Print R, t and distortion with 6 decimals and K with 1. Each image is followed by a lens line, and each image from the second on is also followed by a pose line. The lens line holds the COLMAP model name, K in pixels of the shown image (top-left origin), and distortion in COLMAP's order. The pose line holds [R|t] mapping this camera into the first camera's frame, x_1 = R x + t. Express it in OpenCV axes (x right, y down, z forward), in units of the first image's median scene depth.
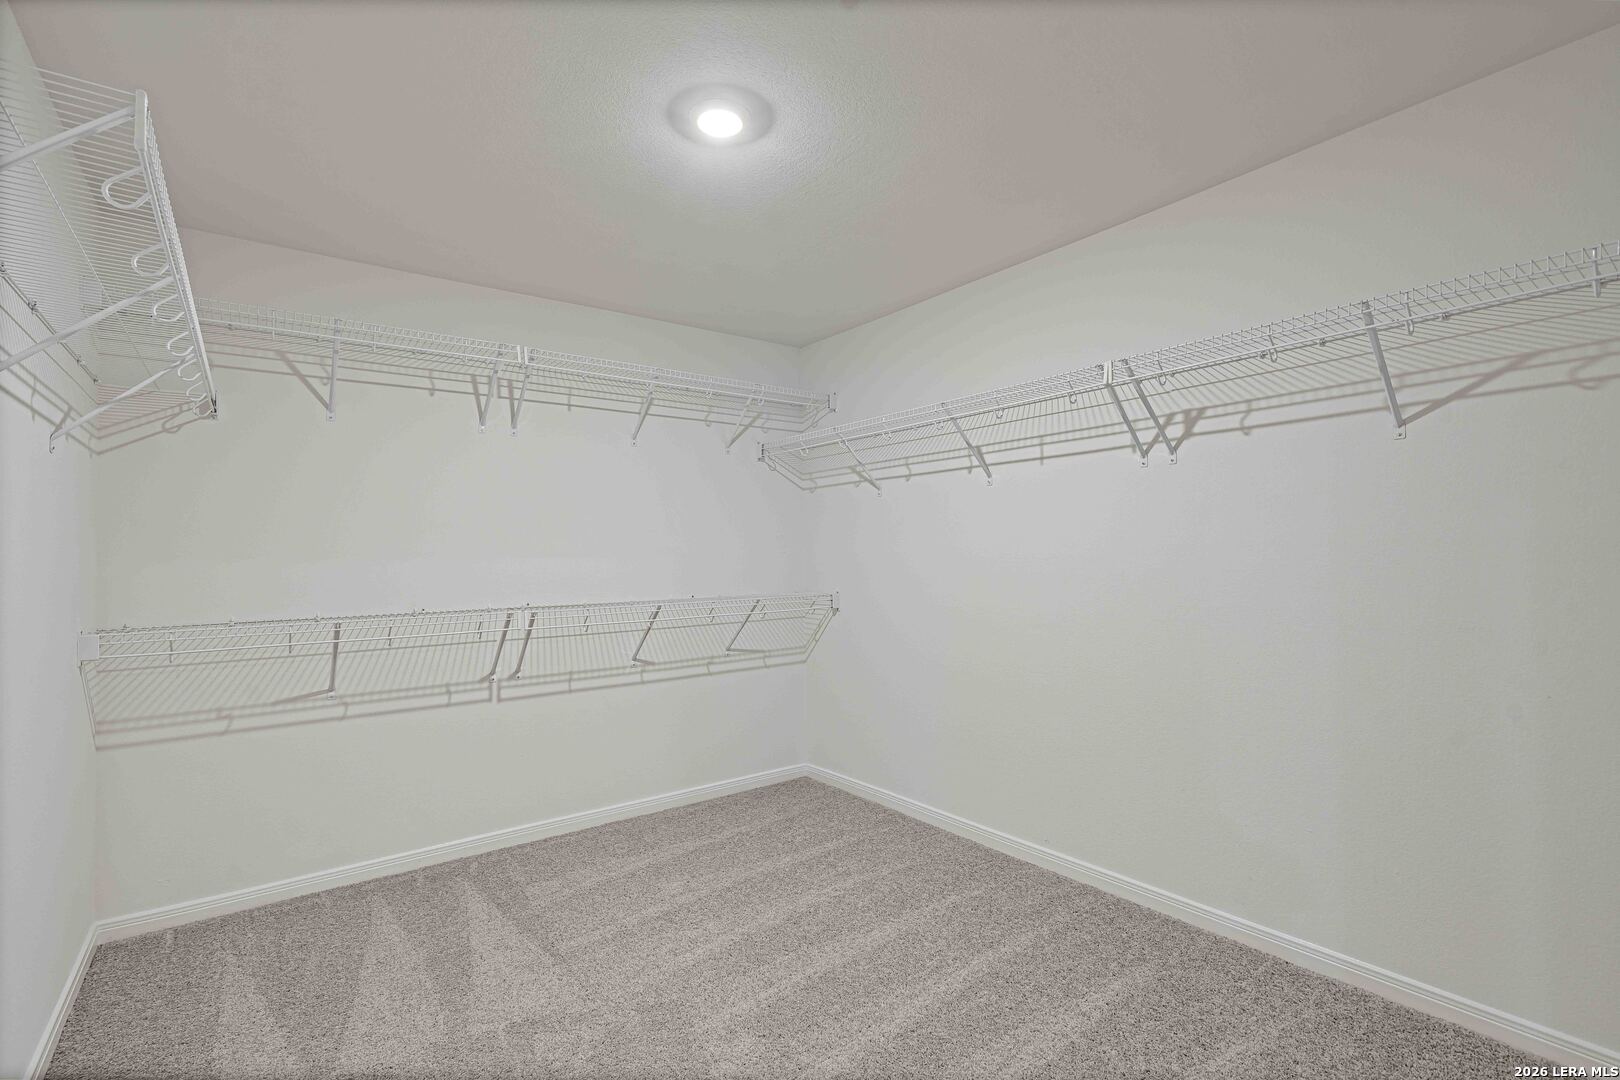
lens RADIAL K [[750.7, 0, 819.5], [0, 750.7, 545.2], [0, 0, 1]] dist [-0.005222, 0.000123]
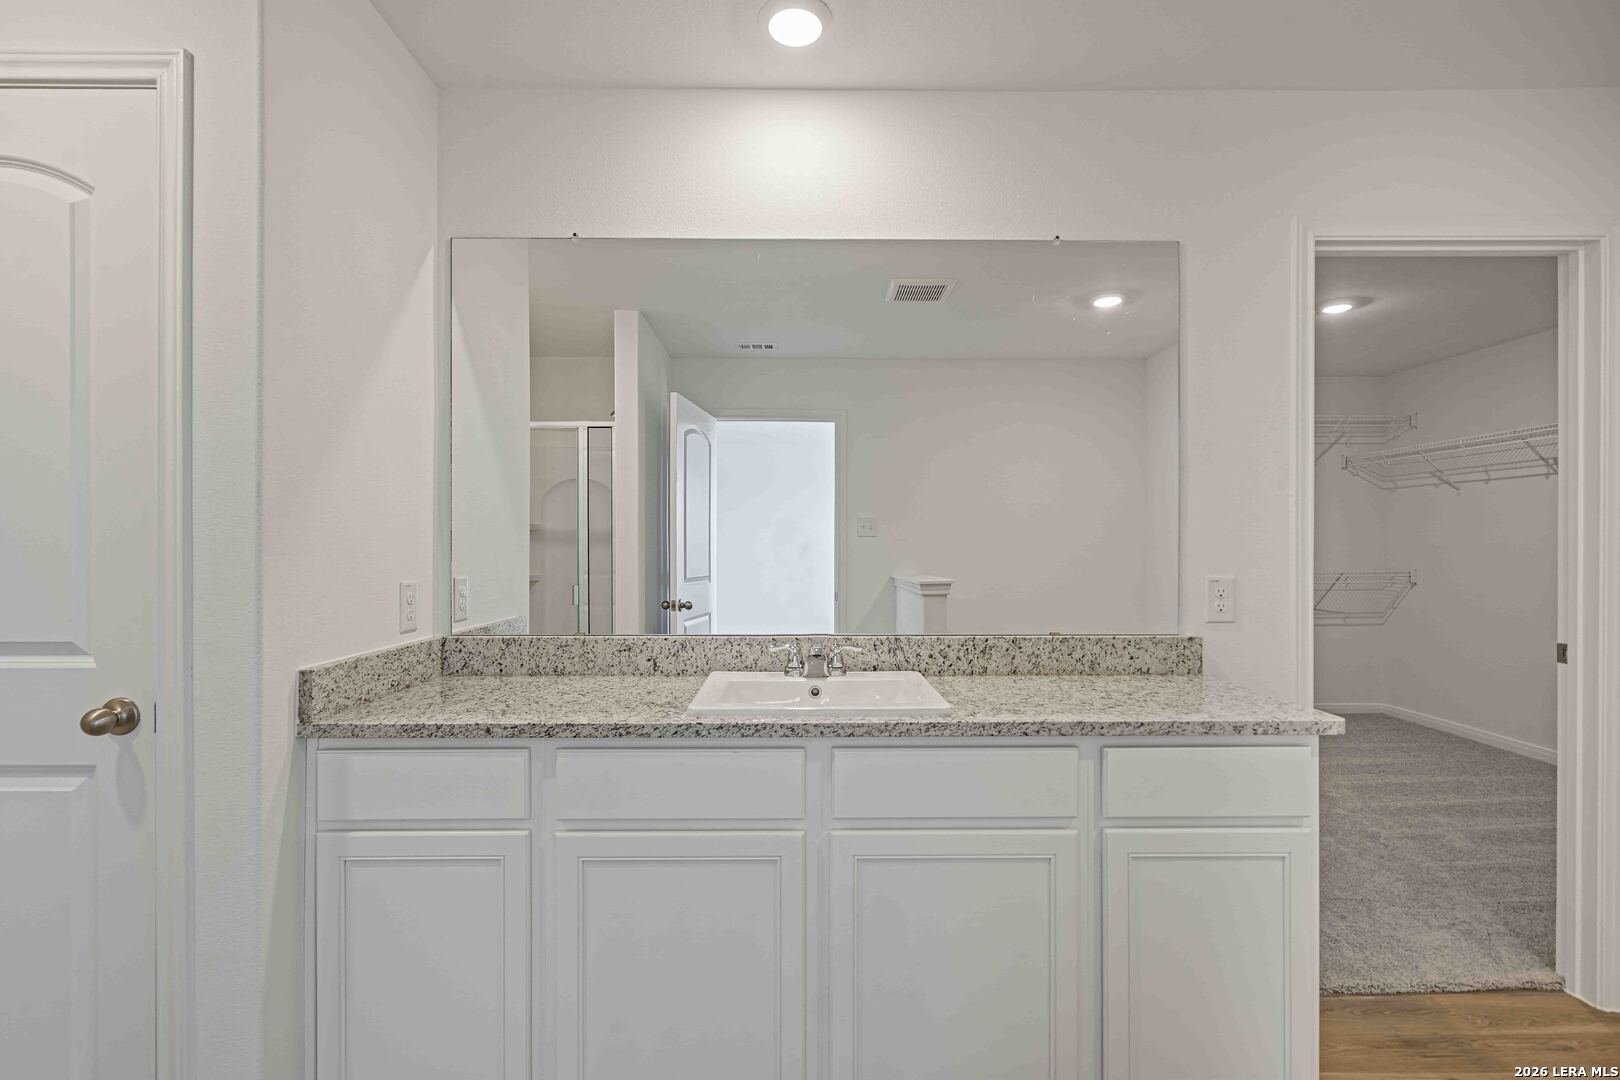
lens RADIAL K [[750.7, 0, 819.5], [0, 750.7, 545.2], [0, 0, 1]] dist [-0.005222, 0.000123]
pose [[0.791616, 0.016694, -0.610791, -0.002292], [-0.002740, 0.999714, 0.023773, -0.007843], [0.611013, -0.017146, 0.791435, -0.644168]]
